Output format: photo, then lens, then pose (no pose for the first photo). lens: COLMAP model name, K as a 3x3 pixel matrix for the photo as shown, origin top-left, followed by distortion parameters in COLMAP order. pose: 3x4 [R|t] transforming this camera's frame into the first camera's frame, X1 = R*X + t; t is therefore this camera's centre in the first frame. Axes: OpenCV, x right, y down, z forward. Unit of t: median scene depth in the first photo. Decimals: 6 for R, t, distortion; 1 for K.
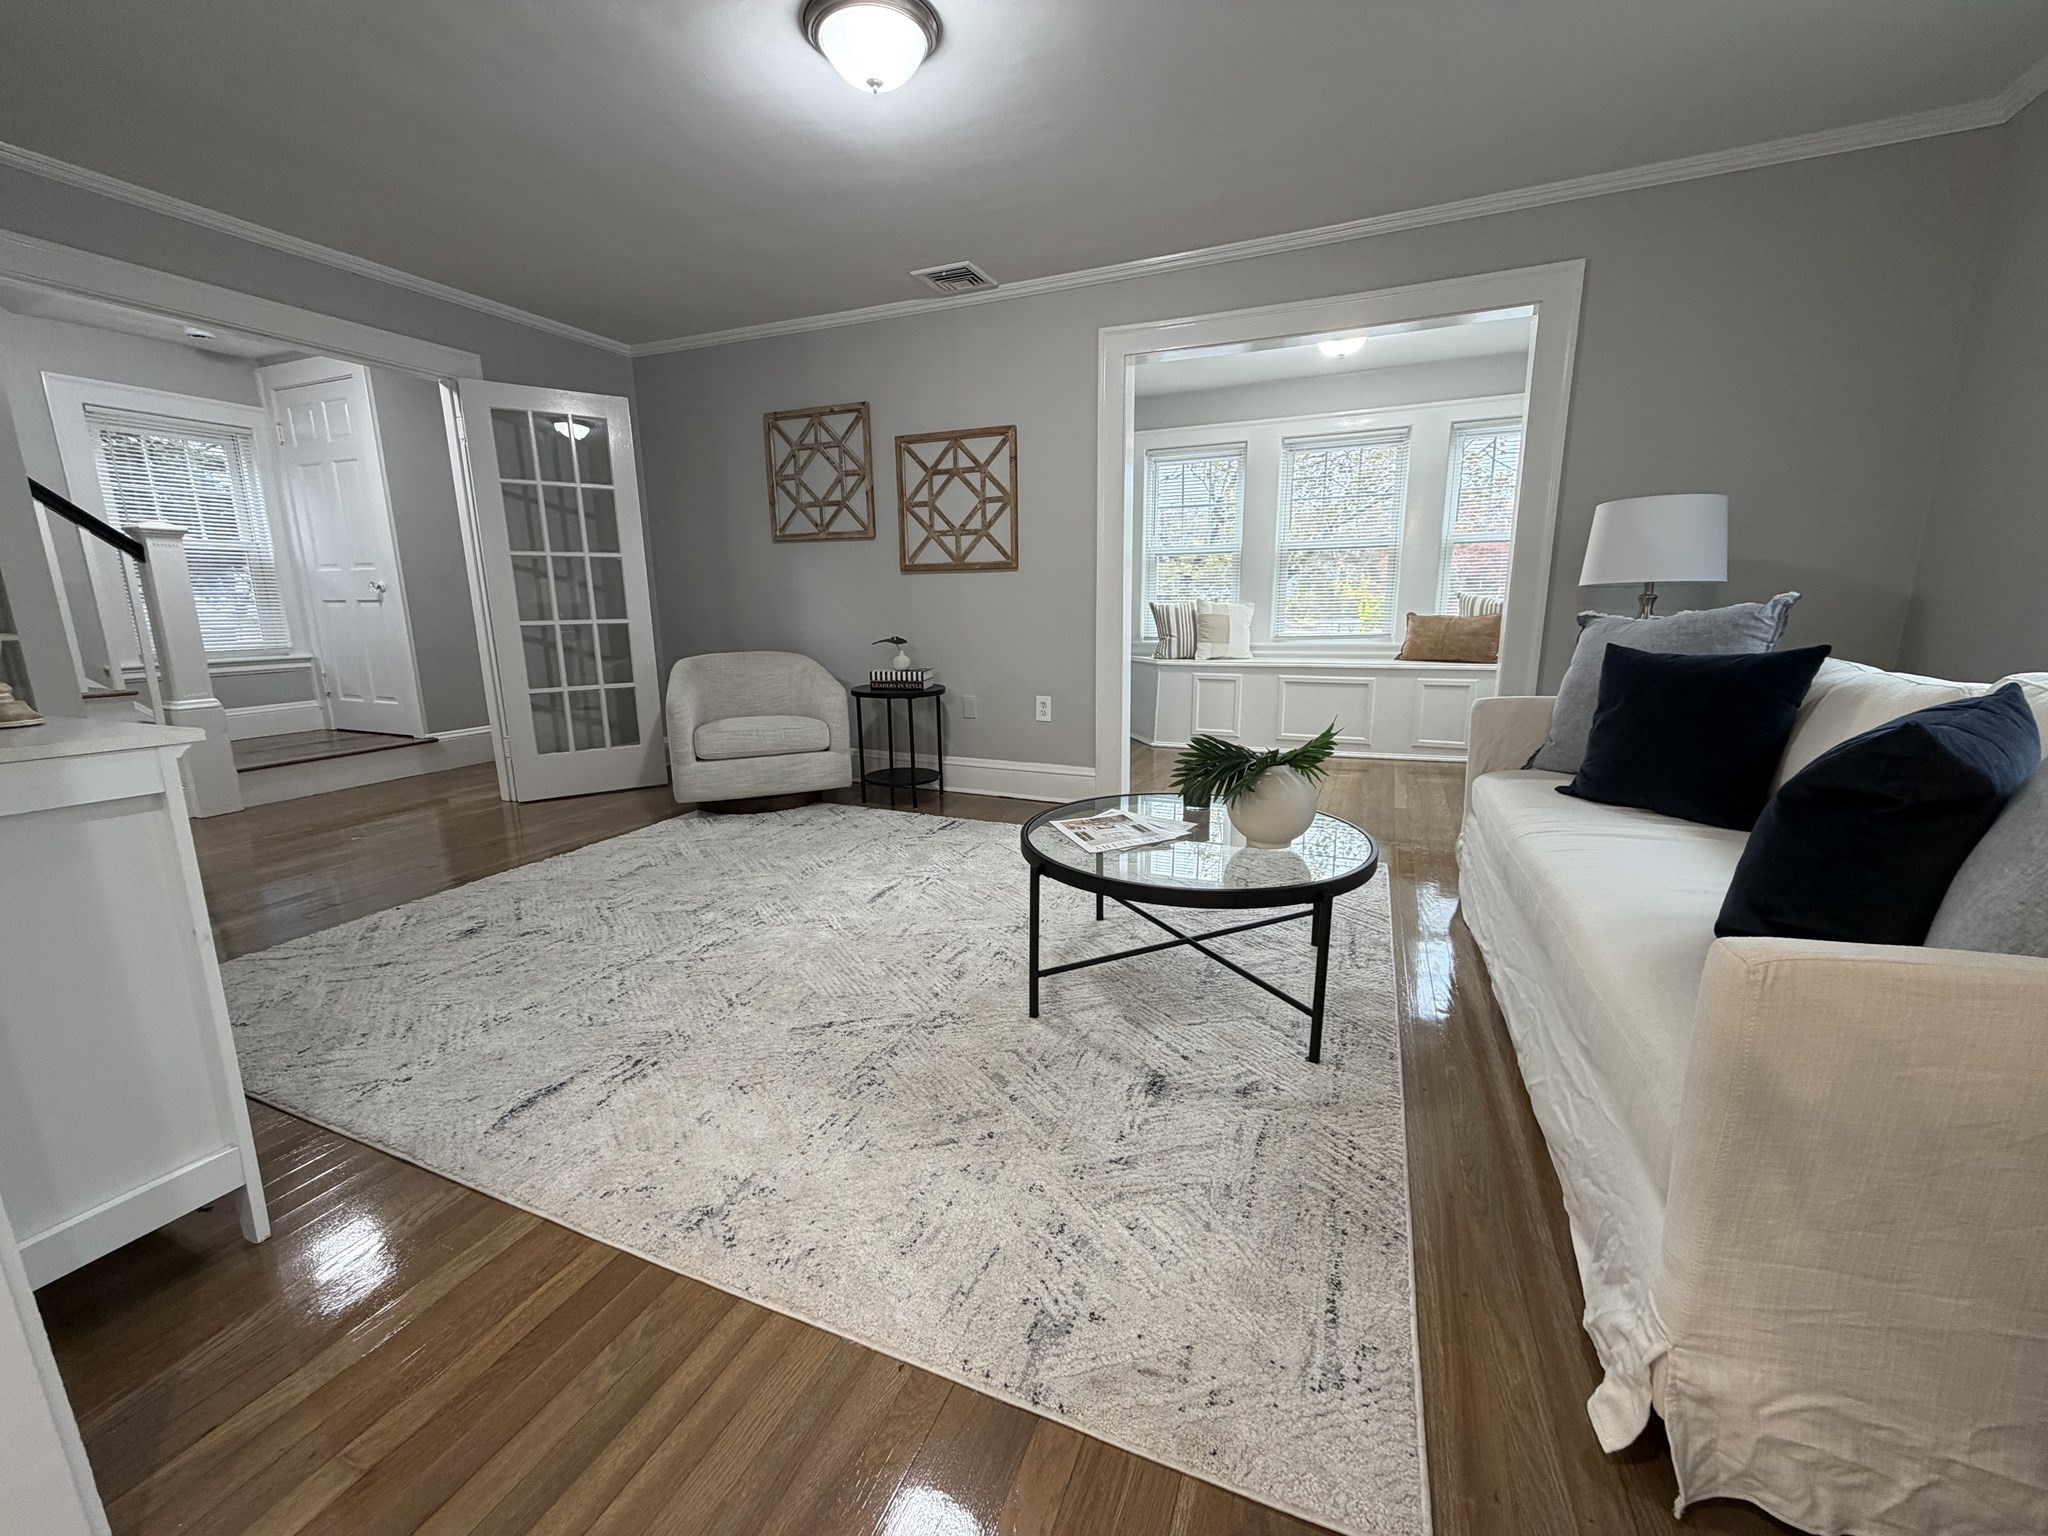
lens RADIAL K [[817.8, 0, 1022.3], [0, 817.8, 771.7], [0, 0, 1]] dist [0.001897, -0.000587]
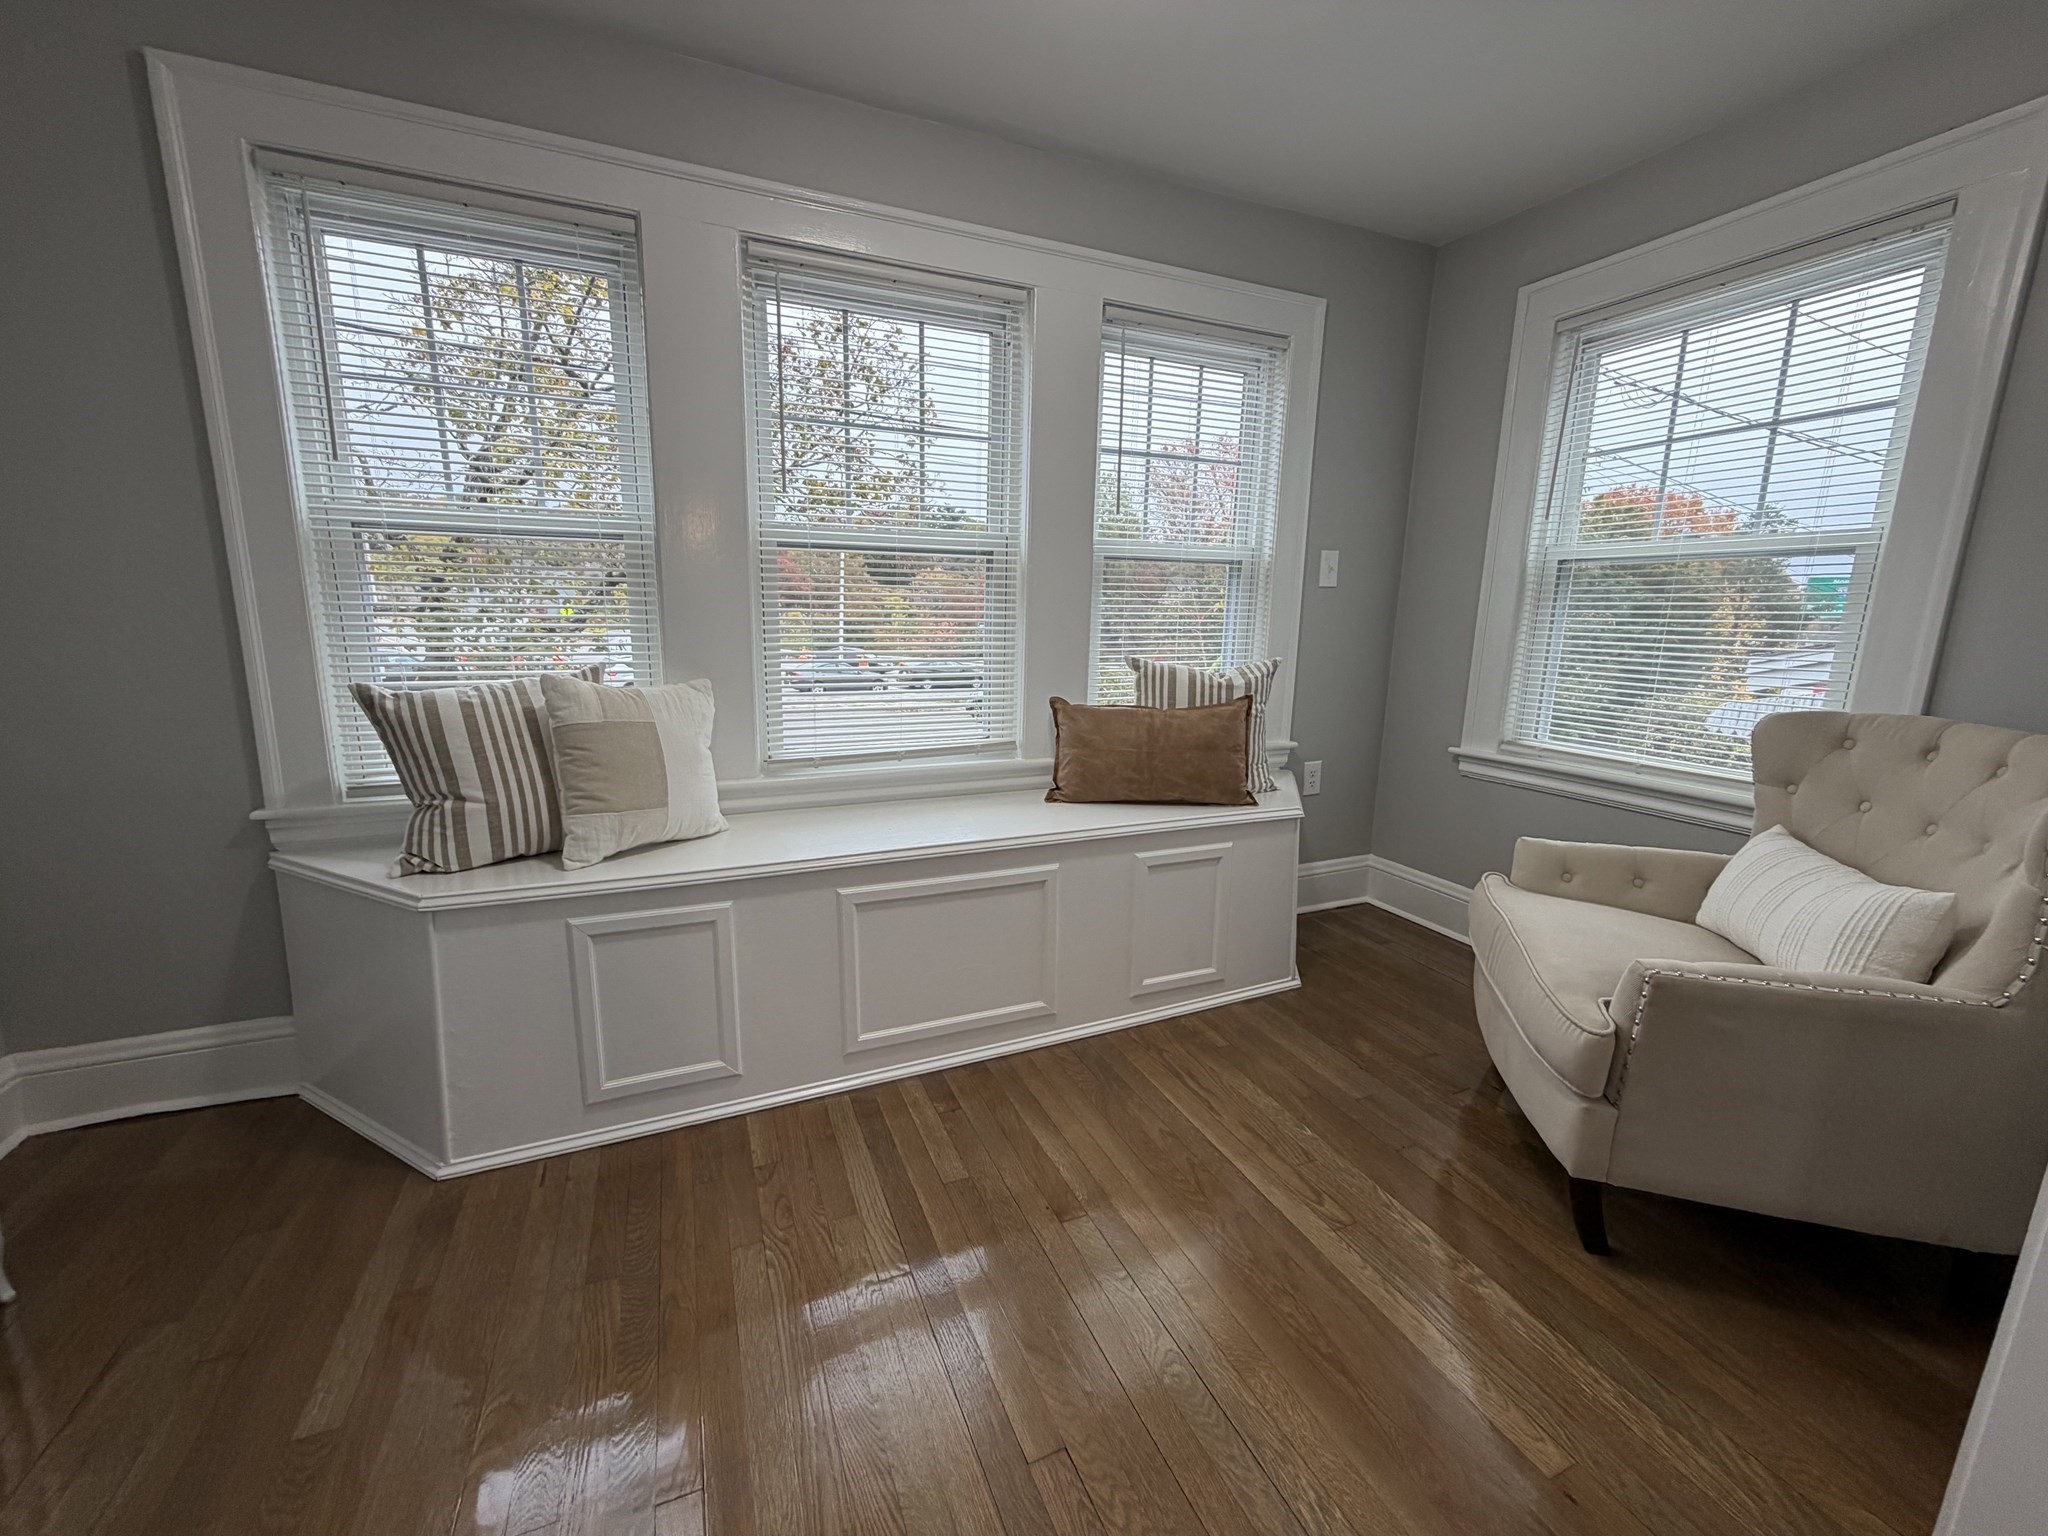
lens RADIAL K [[817.8, 0, 1023.1], [0, 817.8, 774.3], [0, 0, 1]] dist [0.001897, -0.000587]
pose [[0.677530, -0.119692, 0.725690, 0.109616], [0.126955, 0.990892, 0.044903, -0.169601], [-0.724455, 0.061707, 0.686555, 0.671344]]
